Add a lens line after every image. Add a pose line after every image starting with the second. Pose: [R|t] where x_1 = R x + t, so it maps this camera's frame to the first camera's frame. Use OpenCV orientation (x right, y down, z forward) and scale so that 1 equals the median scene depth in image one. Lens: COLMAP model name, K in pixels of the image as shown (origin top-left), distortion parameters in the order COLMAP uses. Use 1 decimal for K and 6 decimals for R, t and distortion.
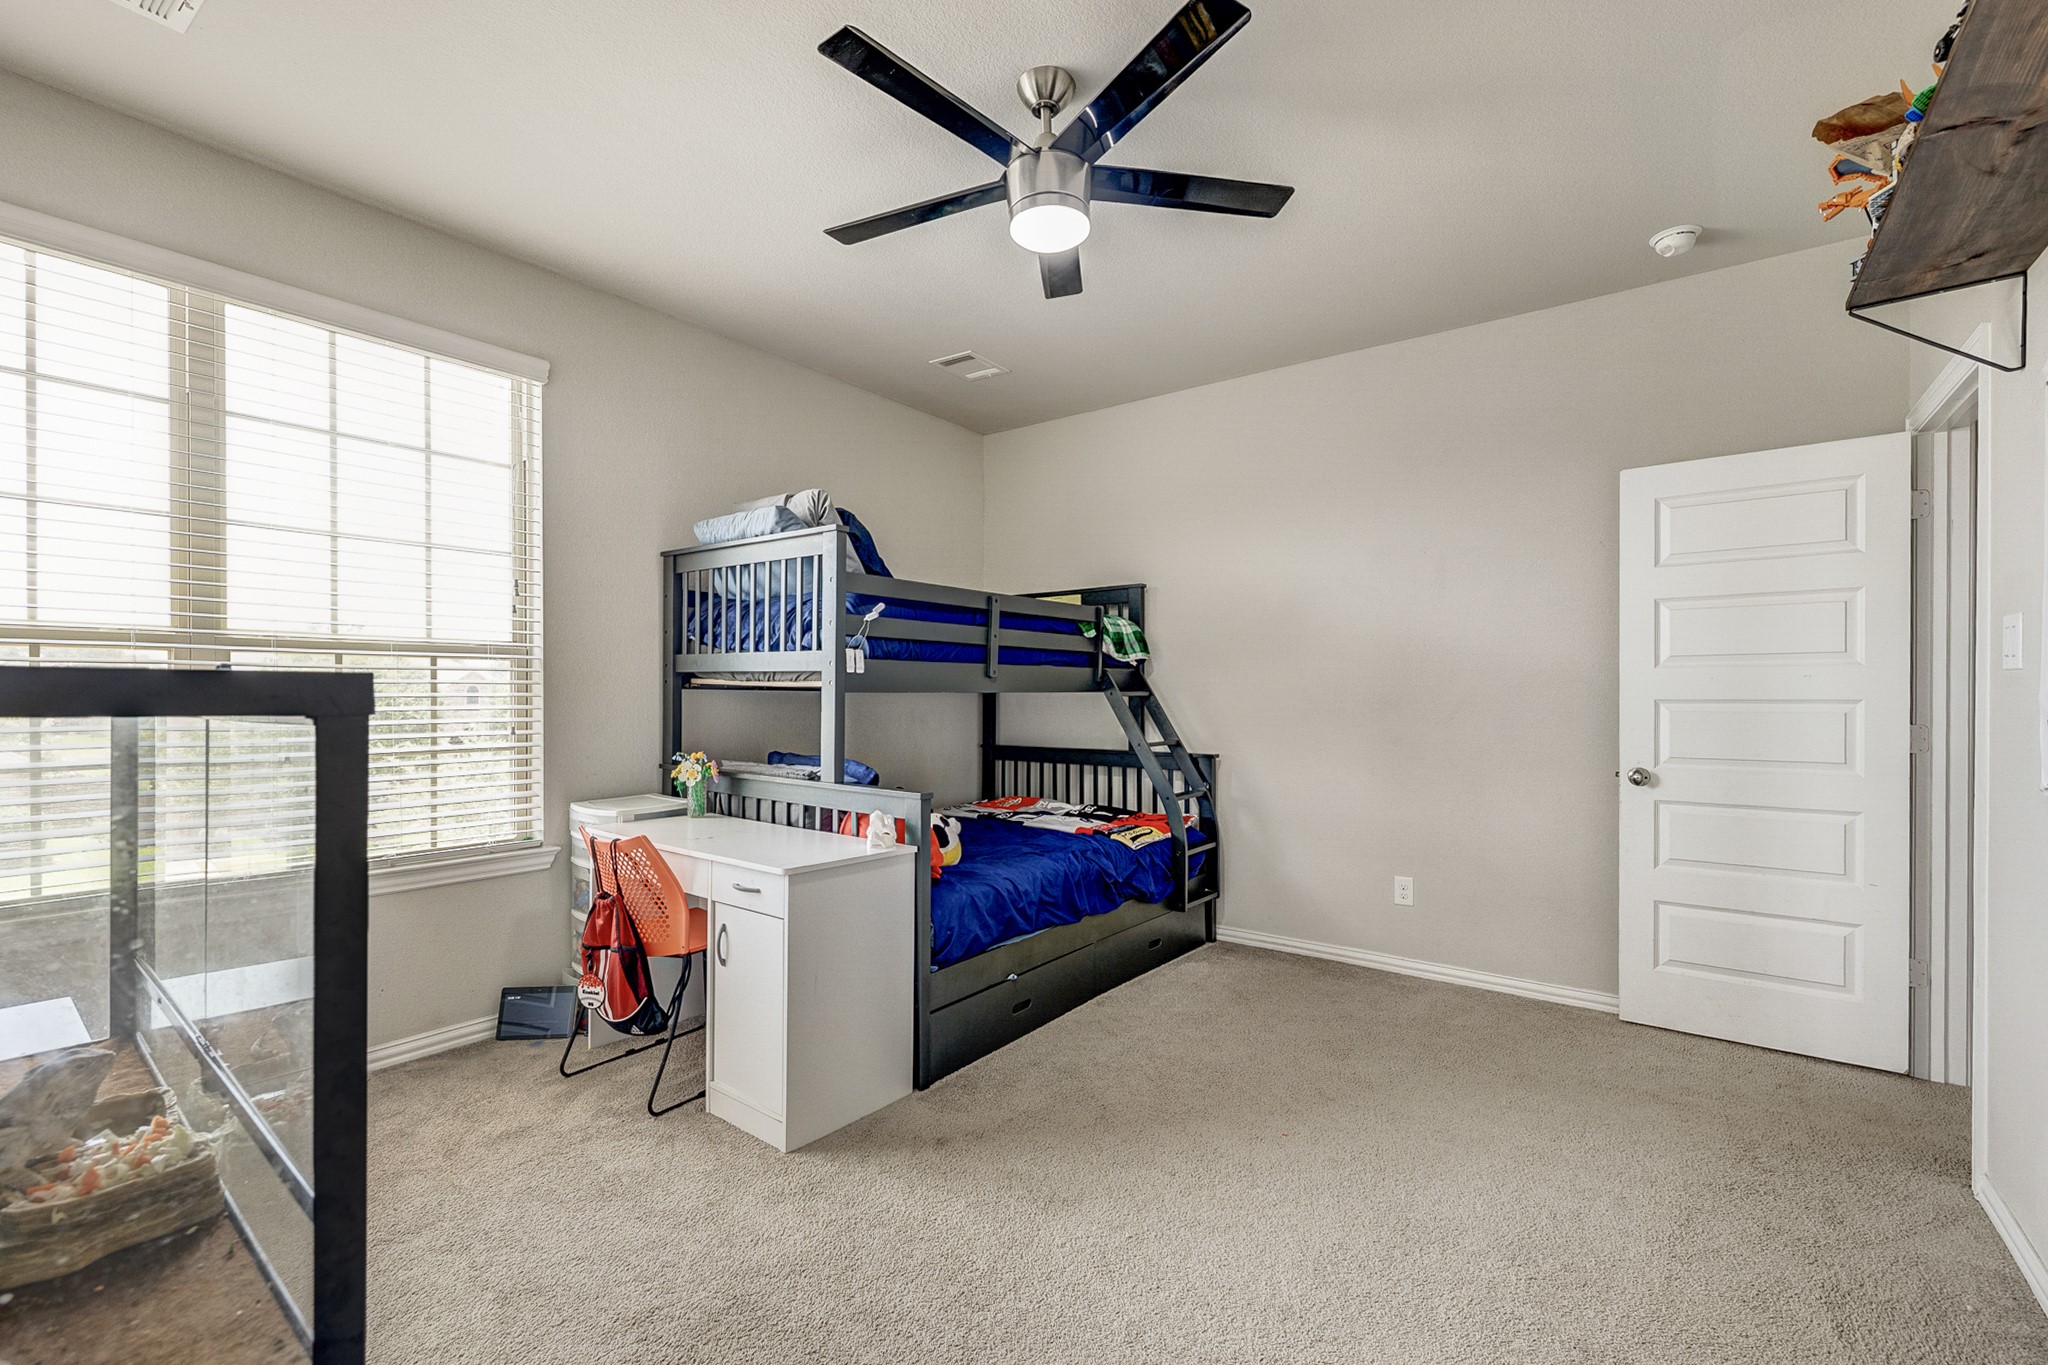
lens RADIAL K [[866.7, 0, 1033.8], [0, 866.7, 694.1], [0, 0, 1]] dist [-0.000095, 0.000308]
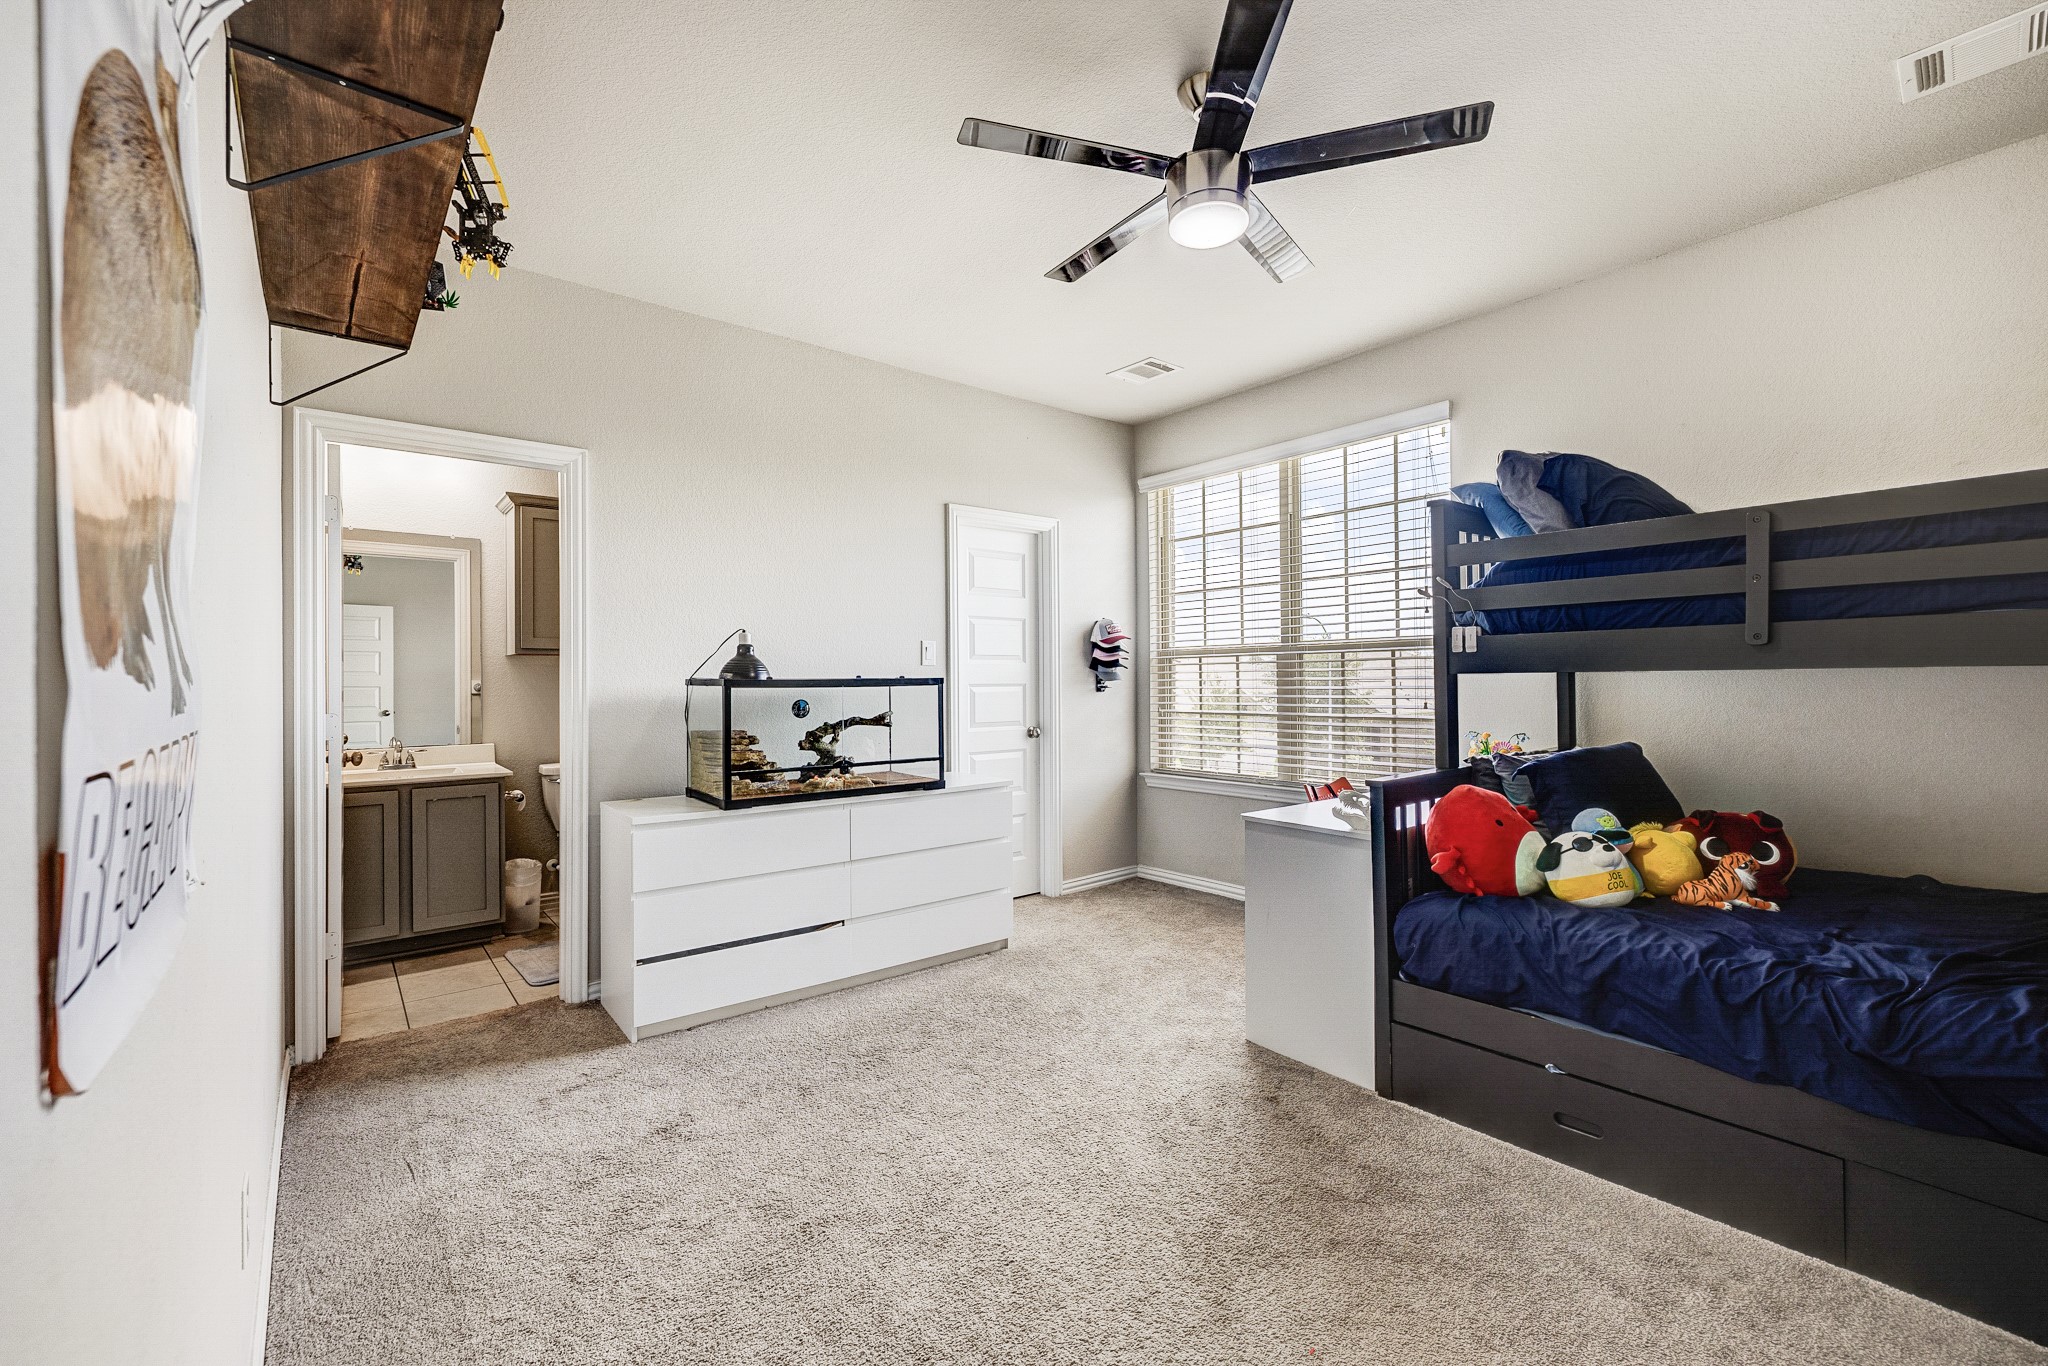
lens RADIAL K [[856.9, 0, 1028.9], [0, 856.9, 678.0], [0, 0, 1]] dist [-0.000199, 0.000019]
pose [[-0.230534, -0.004257, -0.973055, 0.794326], [0.005864, 0.999966, -0.005764, 0.005776], [0.973047, -0.007034, -0.230501, 0.774071]]
